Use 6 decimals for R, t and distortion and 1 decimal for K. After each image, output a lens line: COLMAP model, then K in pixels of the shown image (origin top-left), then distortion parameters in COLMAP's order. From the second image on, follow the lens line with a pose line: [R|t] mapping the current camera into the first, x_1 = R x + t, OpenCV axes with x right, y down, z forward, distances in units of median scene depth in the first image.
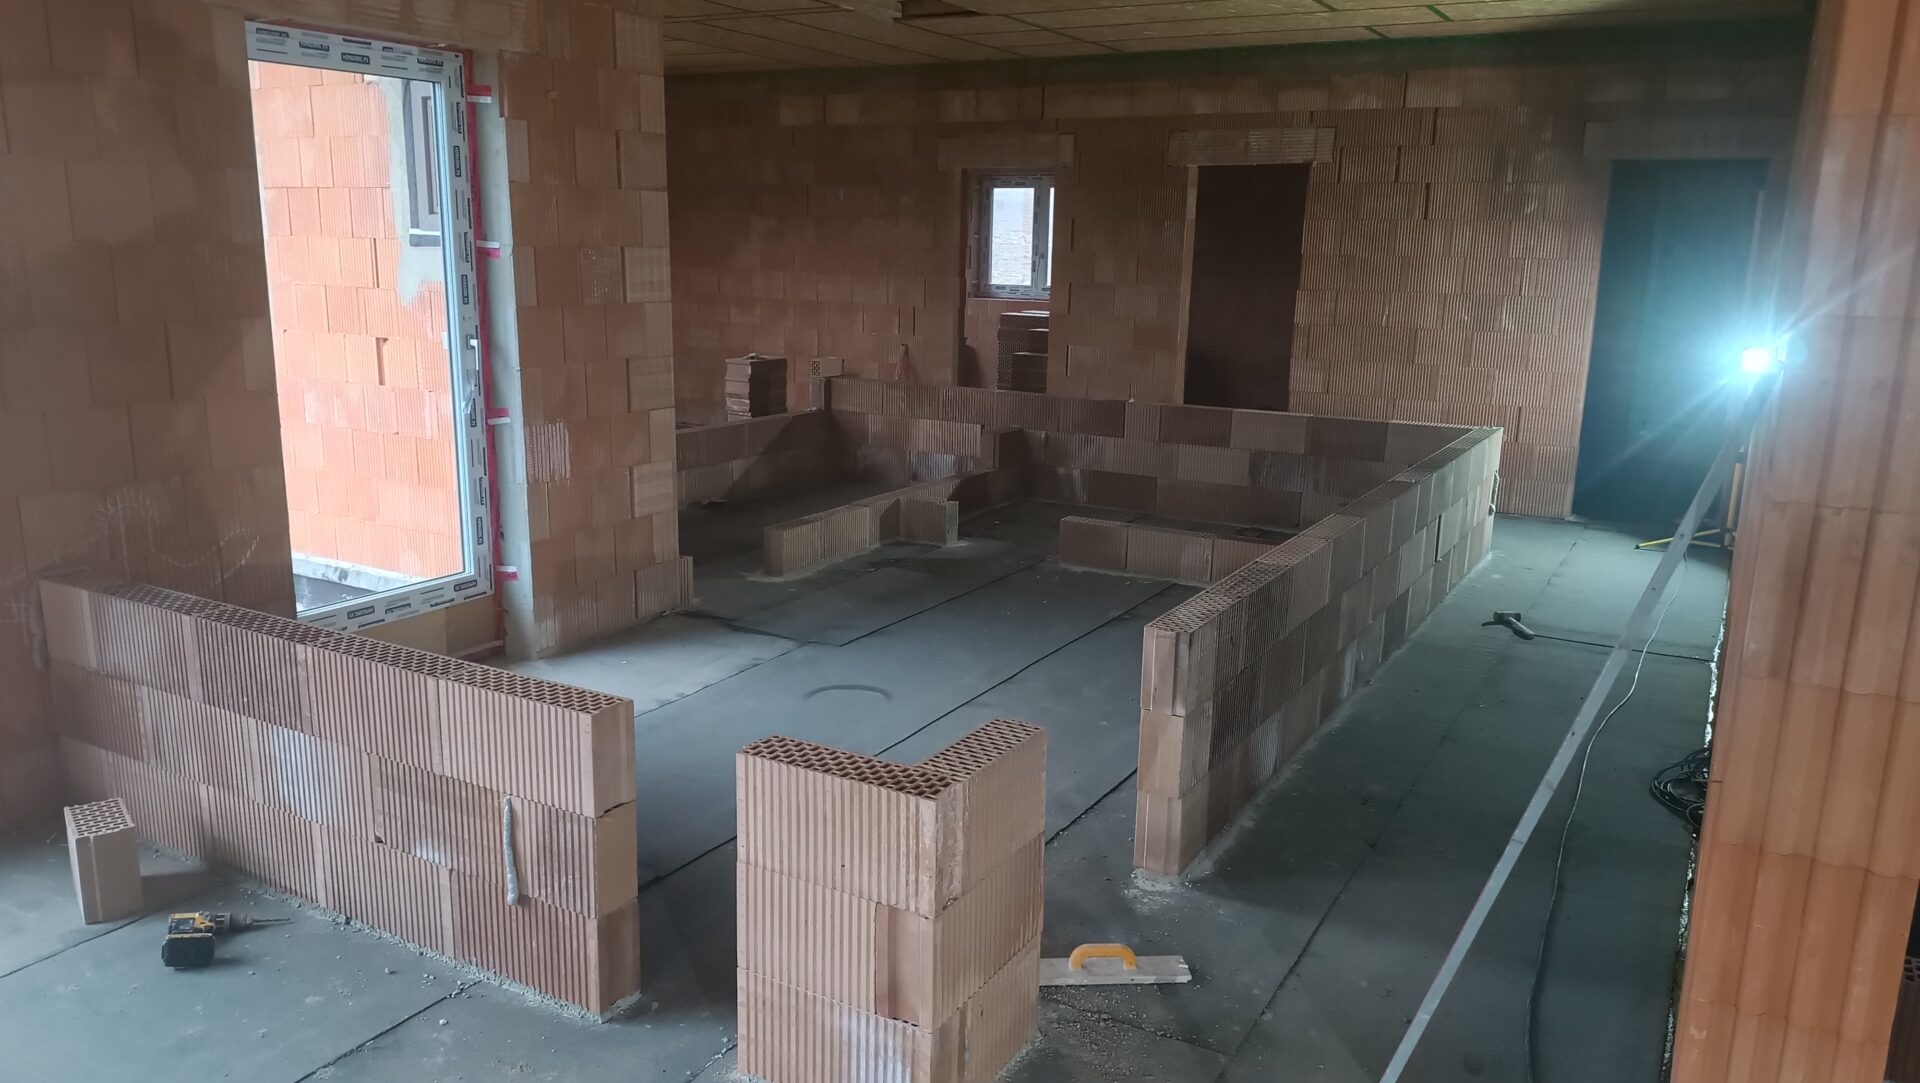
lens RADIAL K [[1363.4, 0, 954.3], [0, 1363.4, 548.7], [0, 0, 1]] dist [0.083634, -0.136666]
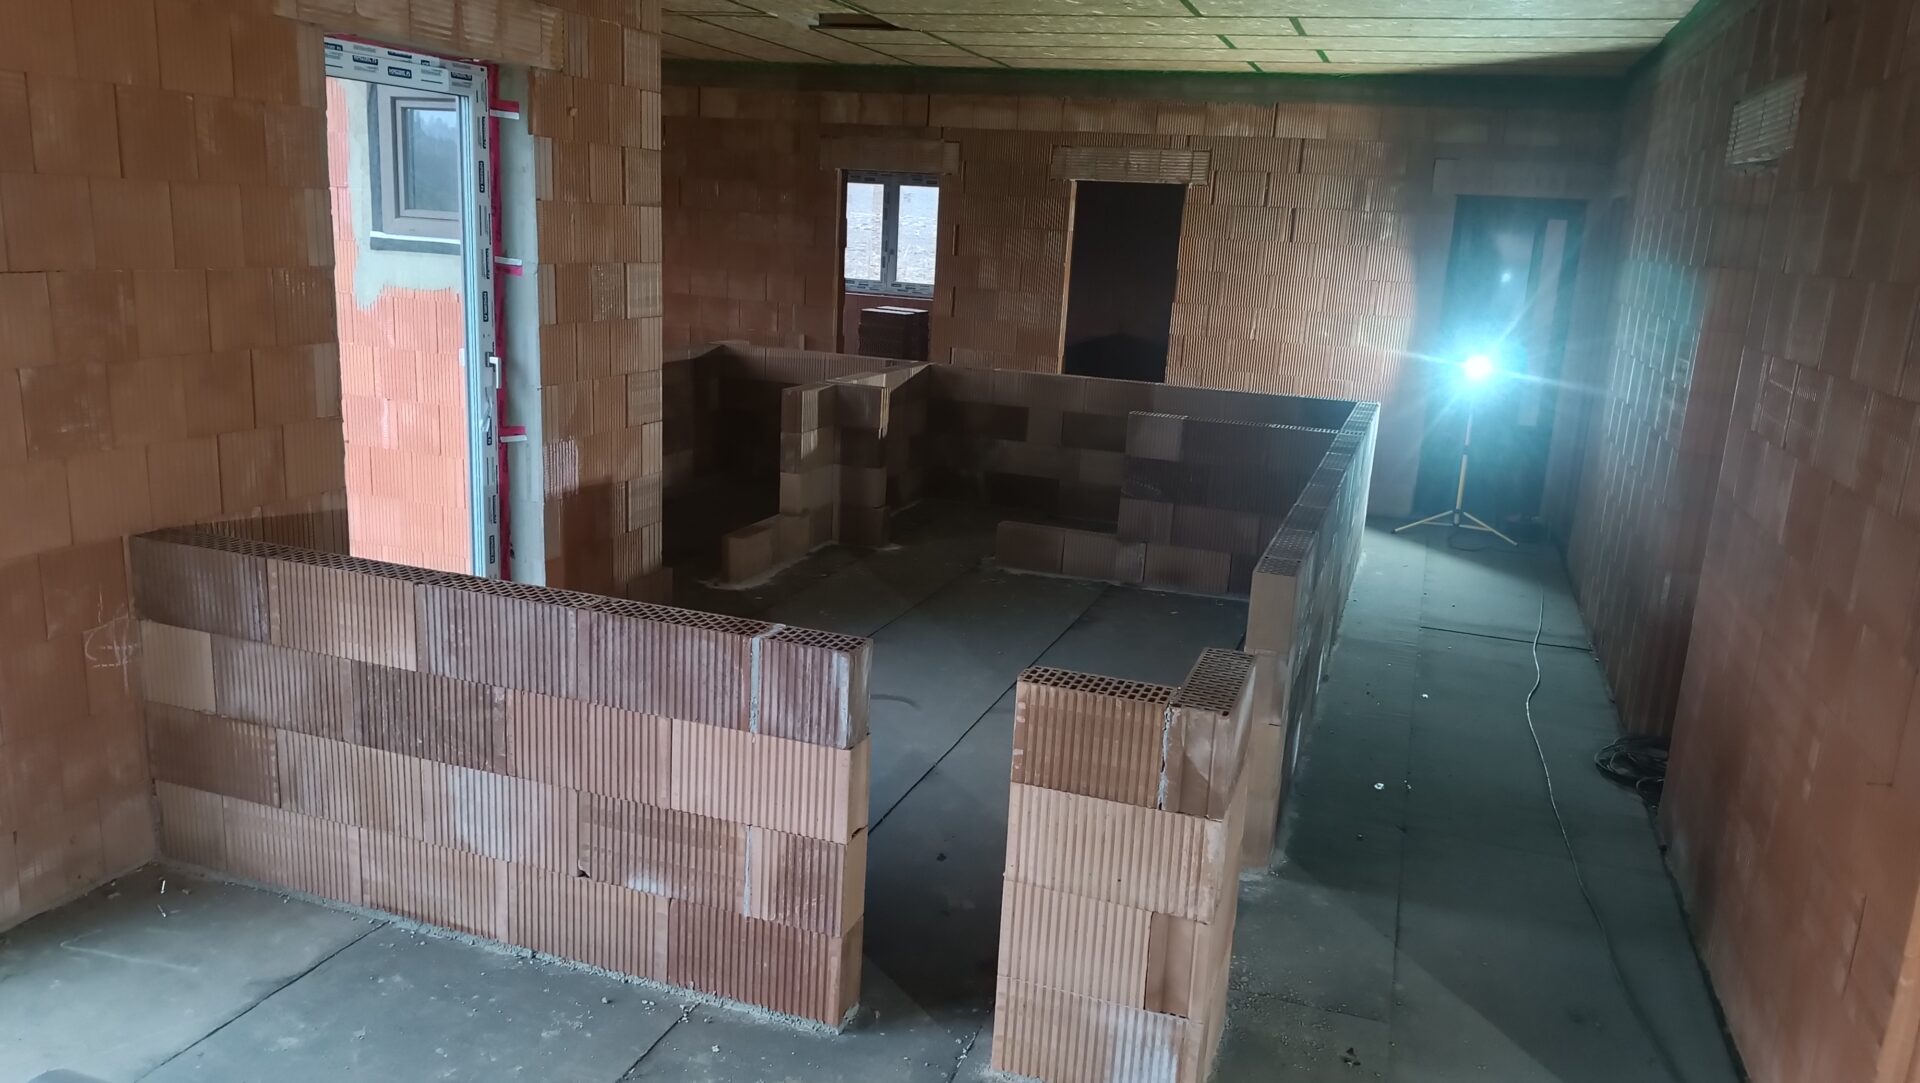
lens RADIAL K [[1363.5, 0, 962.8], [0, 1363.5, 552.3], [0, 0, 1]] dist [0.102040, -0.163855]
pose [[0.981762, -0.009532, 0.189877, -0.197413], [0.005599, 0.999759, 0.021236, -0.029557], [-0.190034, -0.019785, 0.981578, -0.036346]]
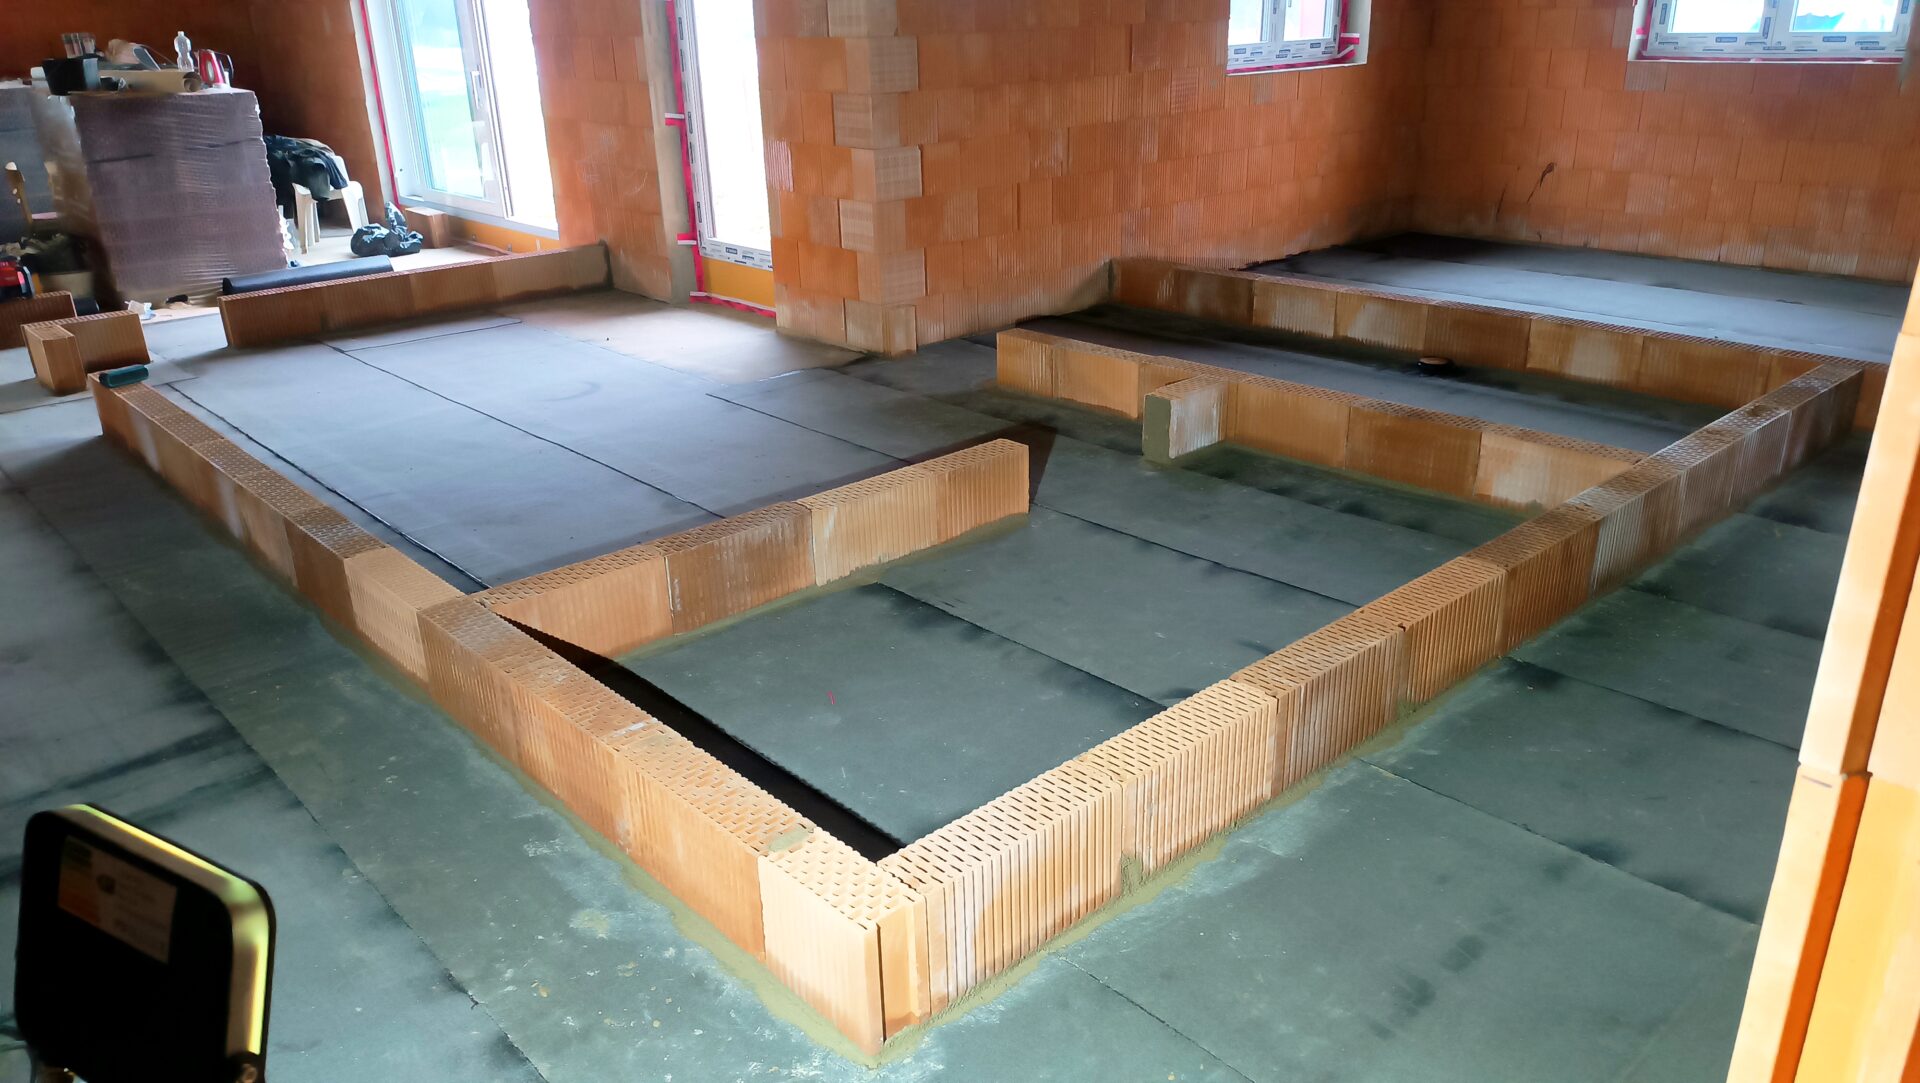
lens RADIAL K [[1362.9, 0, 960.0], [0, 1362.9, 529.0], [0, 0, 1]] dist [0.086965, -0.133838]
pose [[-0.307483, 0.331680, -0.891876, 0.823781], [-0.186818, 0.898000, 0.398366, -0.289412], [0.933034, 0.289109, -0.214156, 1.480211]]
